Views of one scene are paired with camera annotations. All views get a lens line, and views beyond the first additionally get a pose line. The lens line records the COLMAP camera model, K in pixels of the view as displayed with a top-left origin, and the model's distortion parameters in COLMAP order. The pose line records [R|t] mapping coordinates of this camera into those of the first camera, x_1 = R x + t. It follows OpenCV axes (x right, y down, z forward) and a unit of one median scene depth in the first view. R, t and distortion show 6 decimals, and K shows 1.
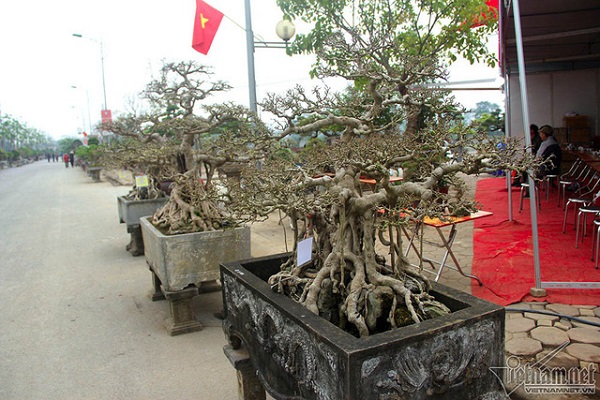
lens RADIAL K [[491.8, 0, 287.4], [0, 491.8, 201.8], [0, 0, 1]] dist [-0.181264, 0.136740]
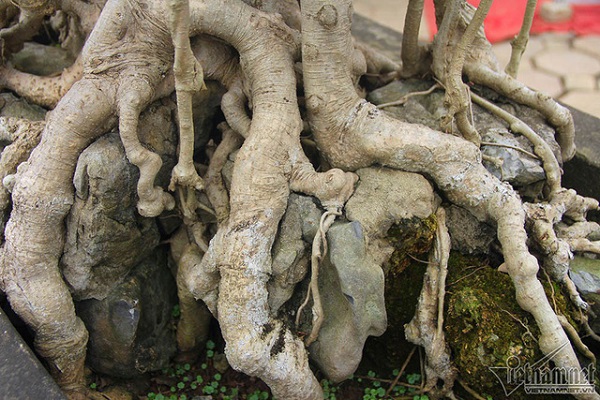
lens RADIAL K [[674.7, 0, 300.0], [0, 674.7, 200.0], [0, 0, 1]] dist [0.015218, 0.004184]
pose [[0.958640, -0.098963, 0.266862, 0.084492], [-0.045053, 0.873022, 0.485595, 0.048294], [-0.281032, -0.477534, 0.832456, 0.774086]]
